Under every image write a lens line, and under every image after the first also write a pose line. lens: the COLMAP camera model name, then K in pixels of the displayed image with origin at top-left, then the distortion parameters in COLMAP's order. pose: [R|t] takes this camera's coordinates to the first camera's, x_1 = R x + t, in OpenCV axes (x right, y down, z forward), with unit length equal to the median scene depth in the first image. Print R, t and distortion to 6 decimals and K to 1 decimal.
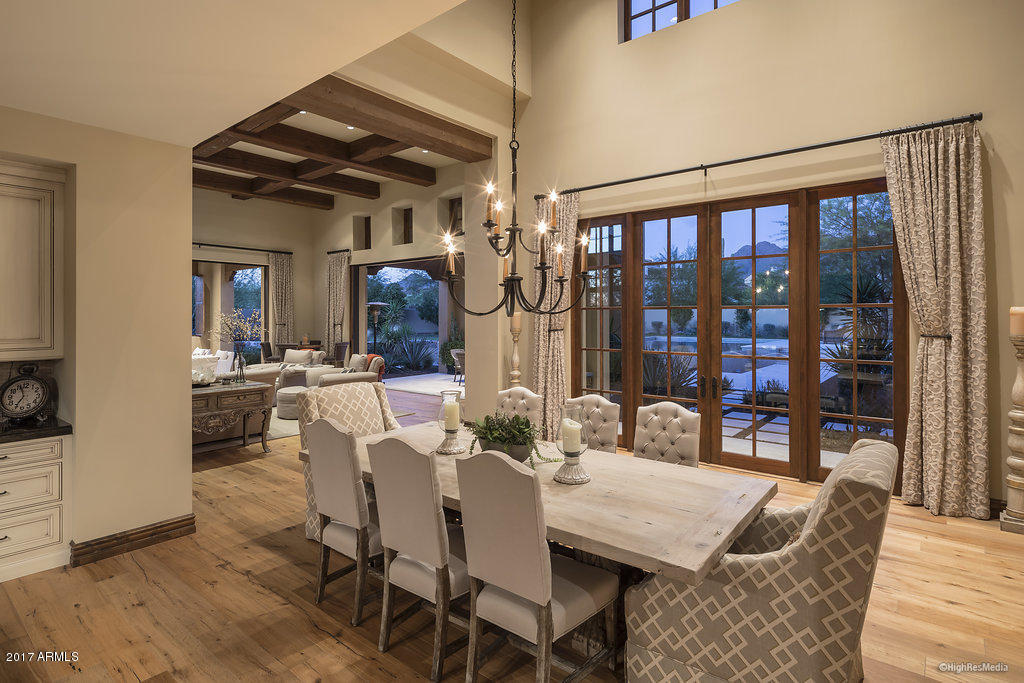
lens RADIAL K [[508.3, 0, 531.4], [0, 508.3, 303.6], [0, 0, 1]] dist [-0.003666, -0.002728]
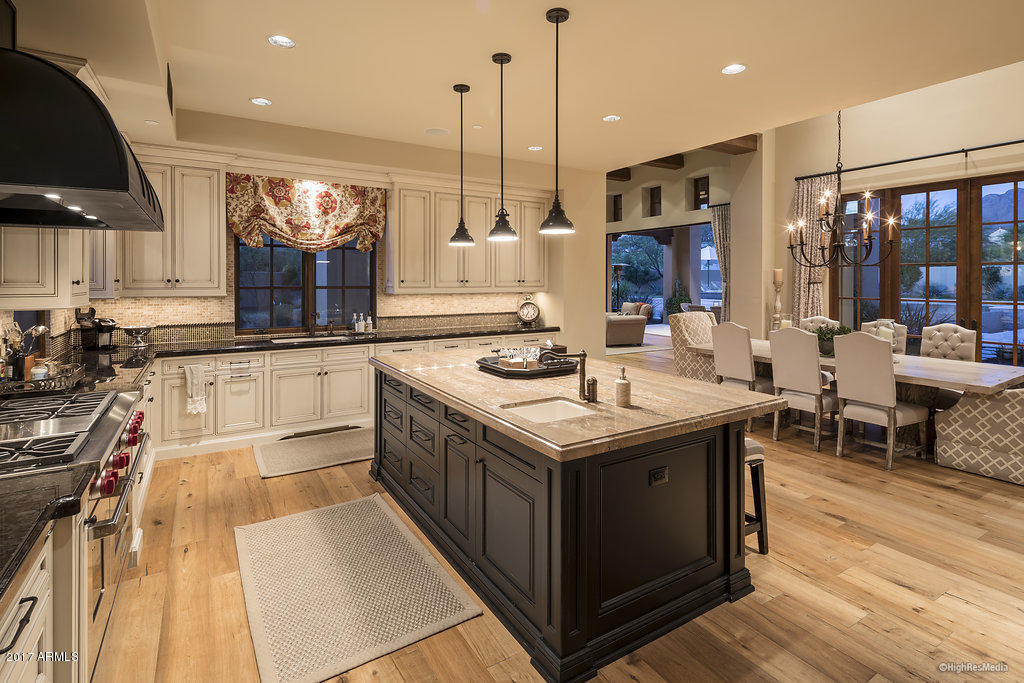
lens RADIAL K [[508.3, 0, 511.2], [0, 508.3, 275.8], [0, 0, 1]] dist [-0.003666, -0.002728]
pose [[0.938421, -0.000074, -0.345494, -0.276231], [0.006343, 0.999835, 0.017016, 0.010116], [0.345436, -0.018160, 0.938267, -0.552373]]
